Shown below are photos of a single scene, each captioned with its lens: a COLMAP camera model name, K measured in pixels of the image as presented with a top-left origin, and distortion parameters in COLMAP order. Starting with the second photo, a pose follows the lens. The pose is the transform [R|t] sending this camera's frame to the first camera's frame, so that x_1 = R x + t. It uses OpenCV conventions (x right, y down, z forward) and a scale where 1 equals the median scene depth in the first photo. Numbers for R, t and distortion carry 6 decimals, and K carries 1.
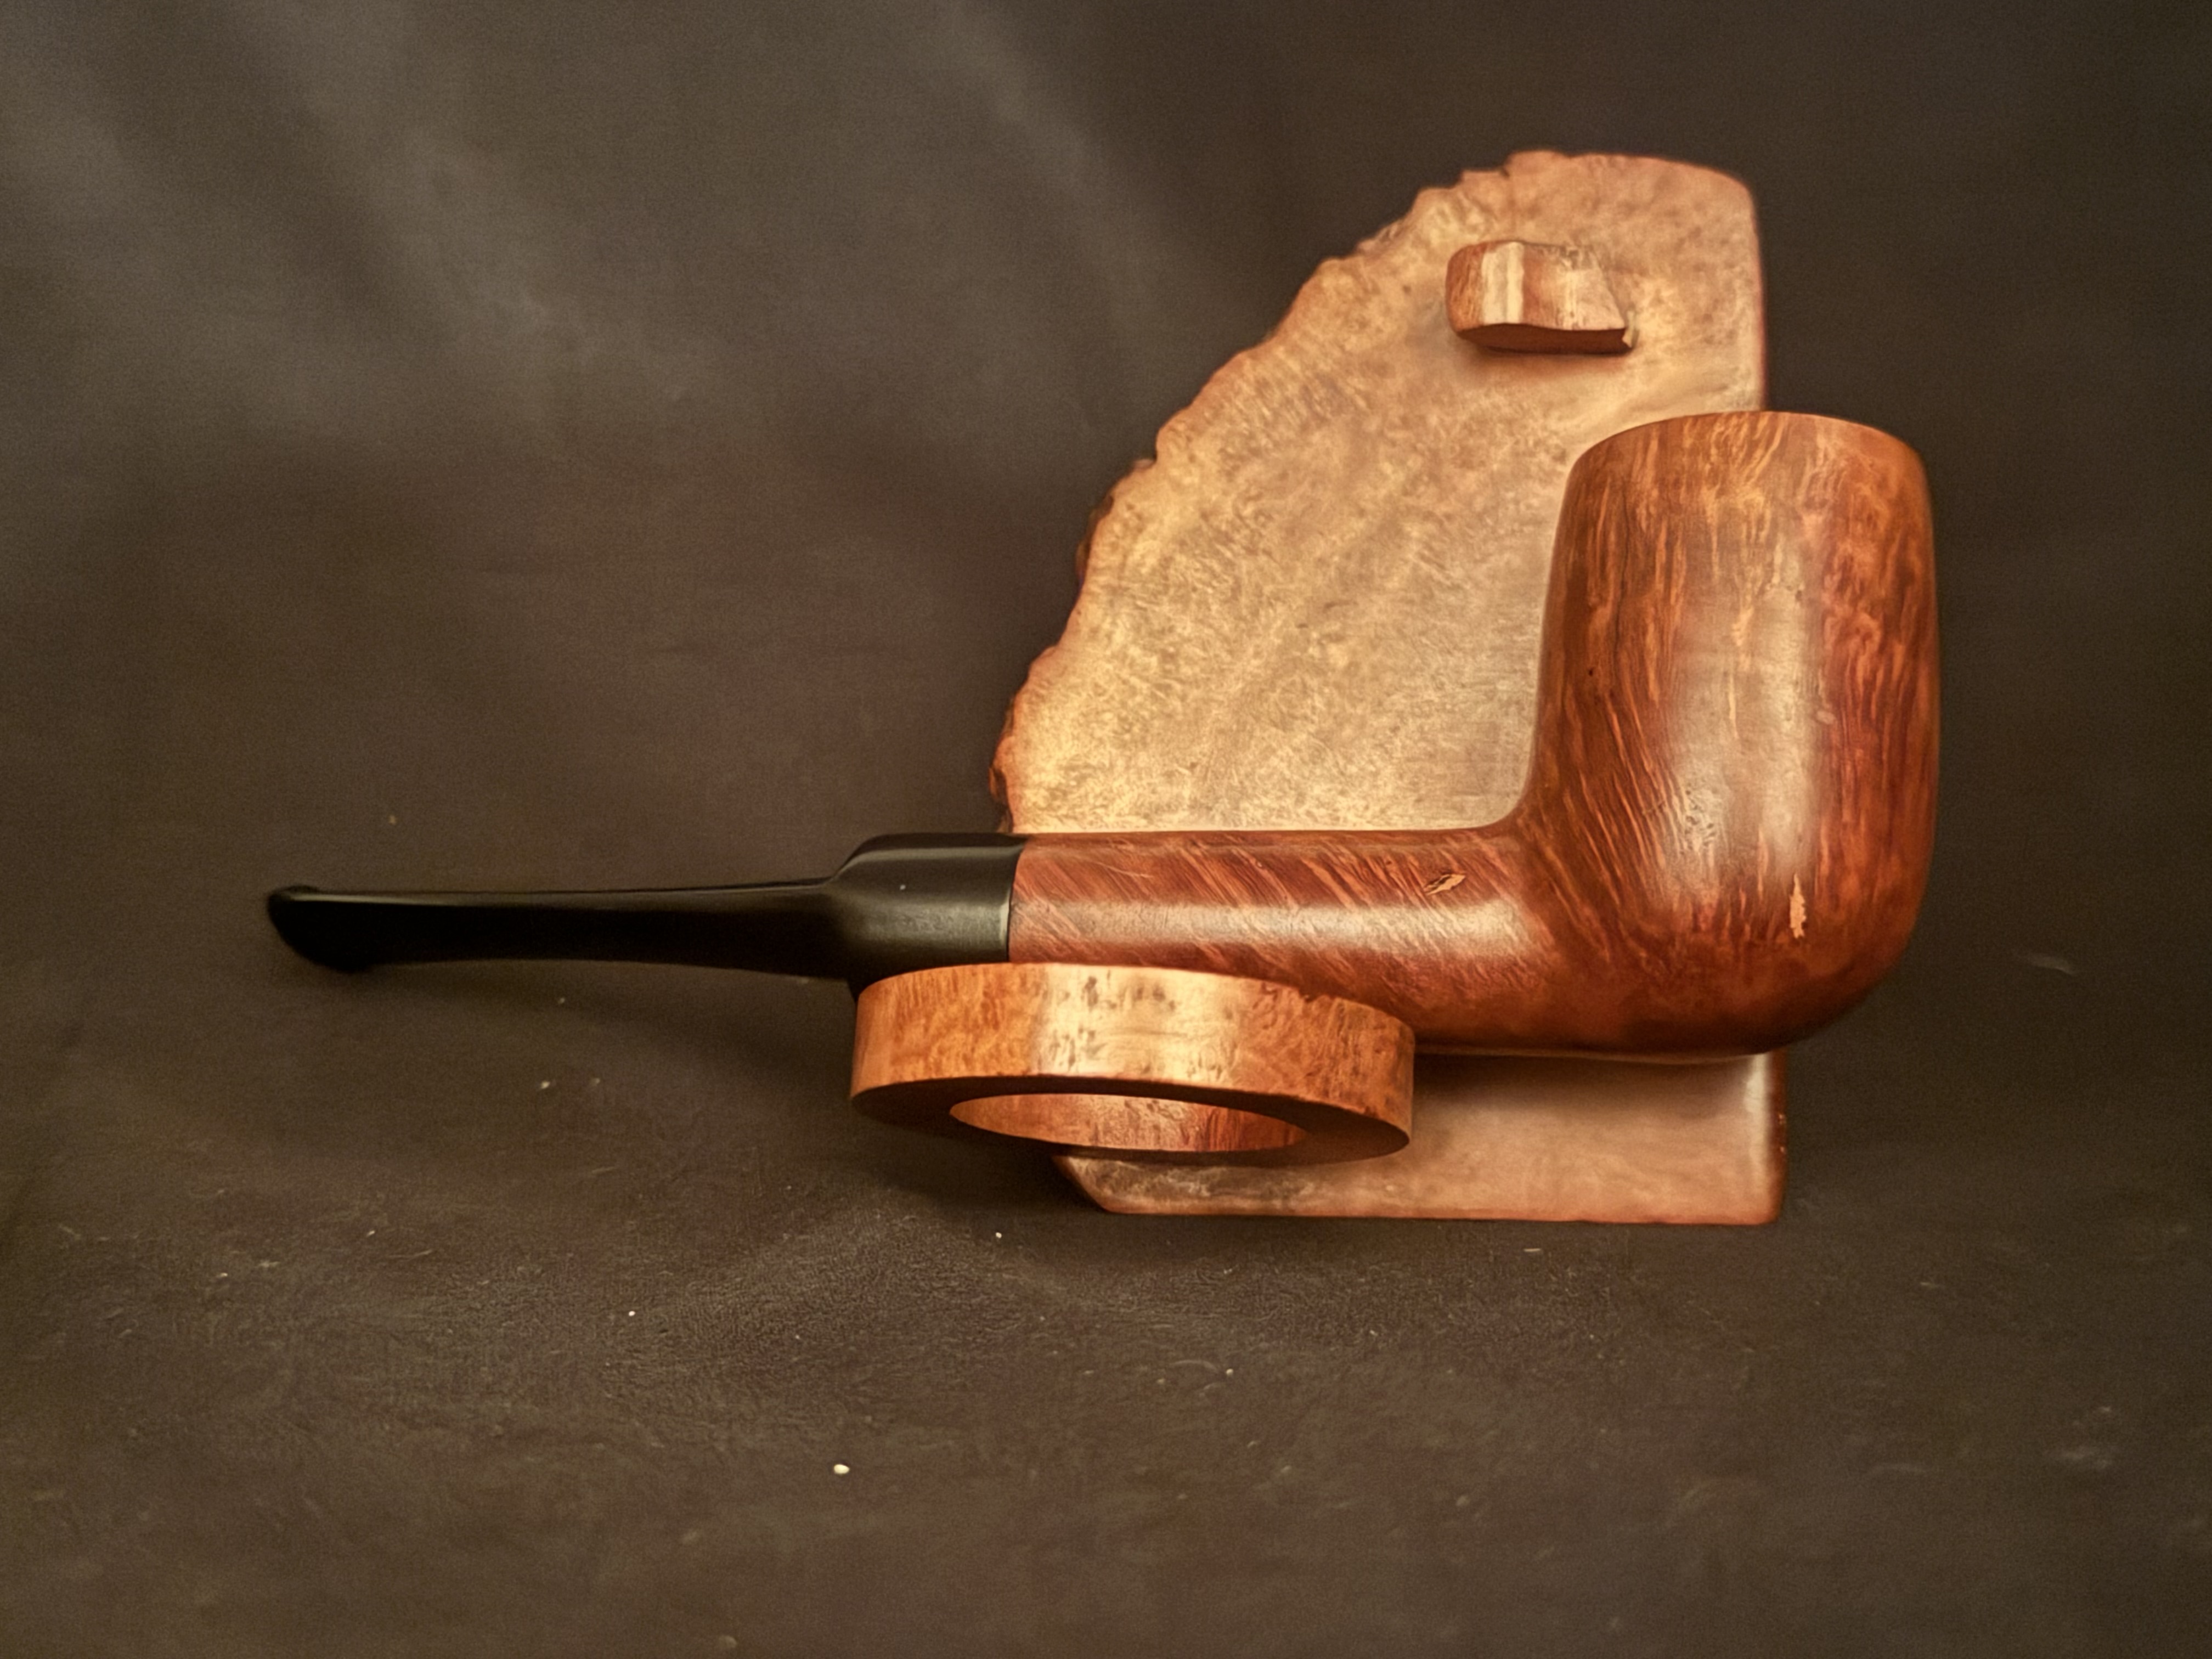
lens RADIAL K [[2689.3, 0, 1070.4], [0, 2689.3, 820.8], [0, 0, 1]] dist [0.082915, 0.000000]
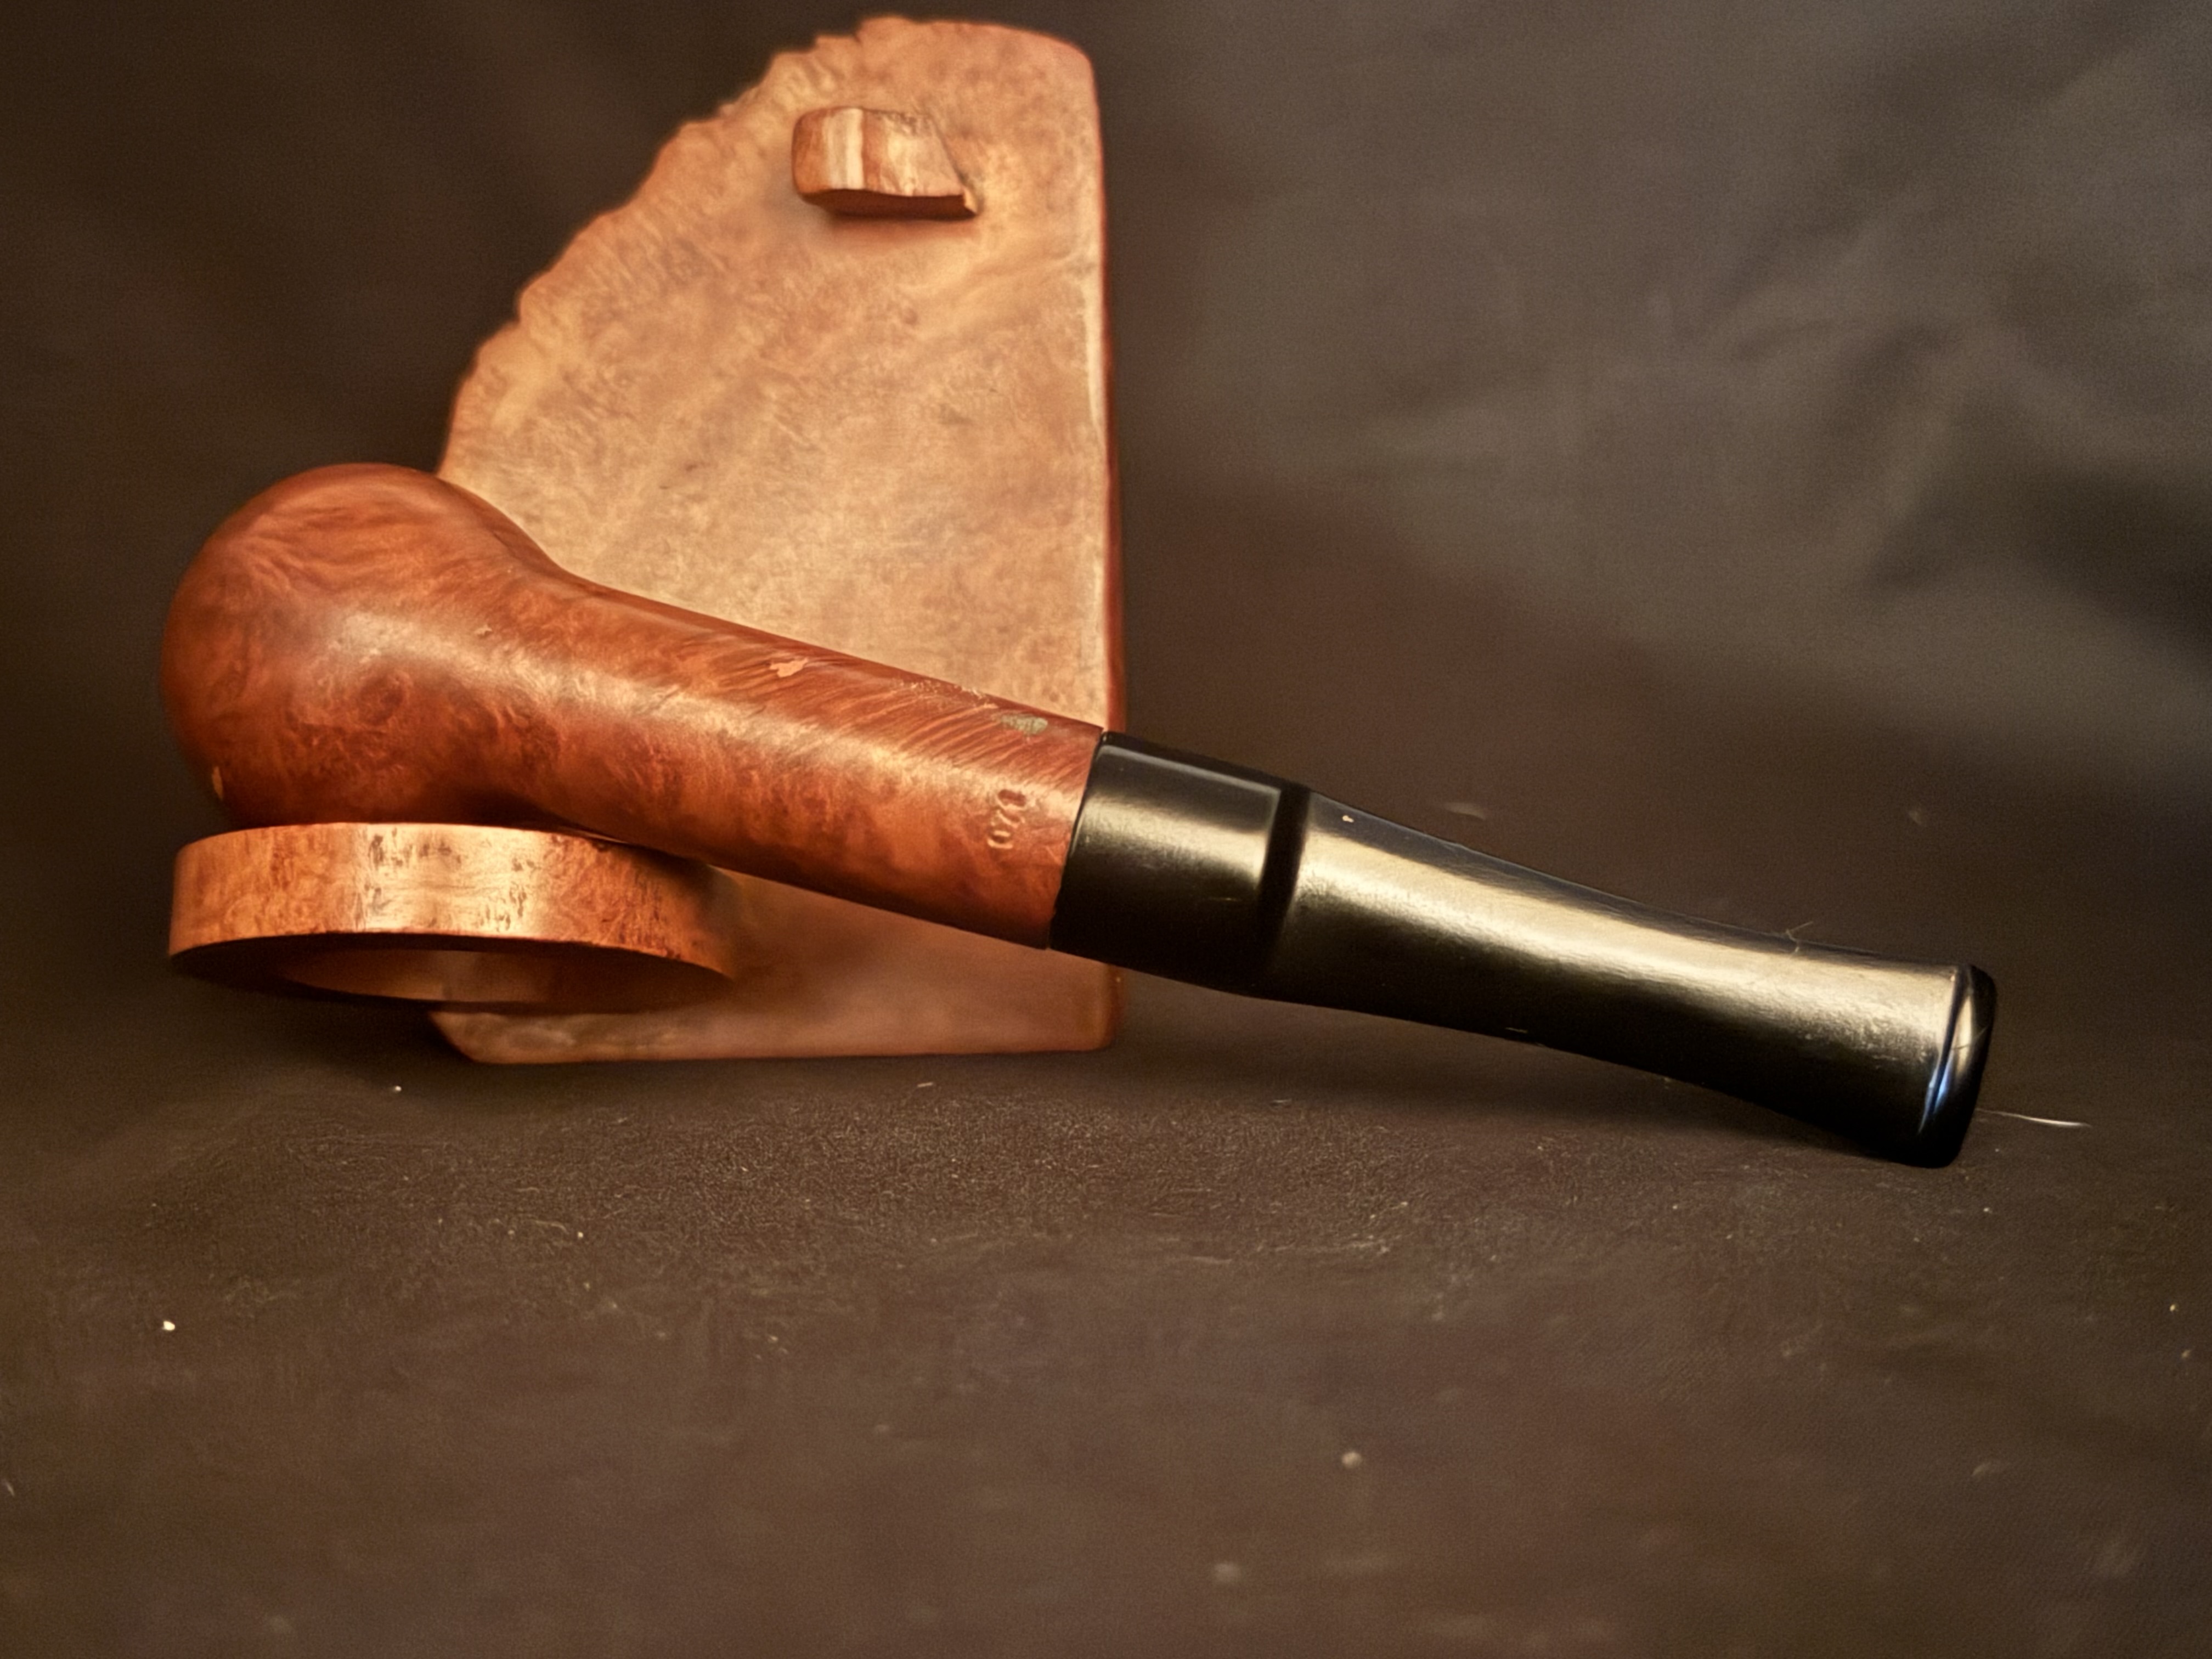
lens RADIAL K [[2689.3, 0, 1122.6], [0, 2689.3, 825.2], [0, 0, 1]] dist [0.082915, 0.000000]
pose [[0.992635, -0.028834, 0.117663, 0.134242], [0.022565, 0.998271, 0.054270, 0.003962], [-0.119025, -0.051215, 0.991570, -0.042127]]
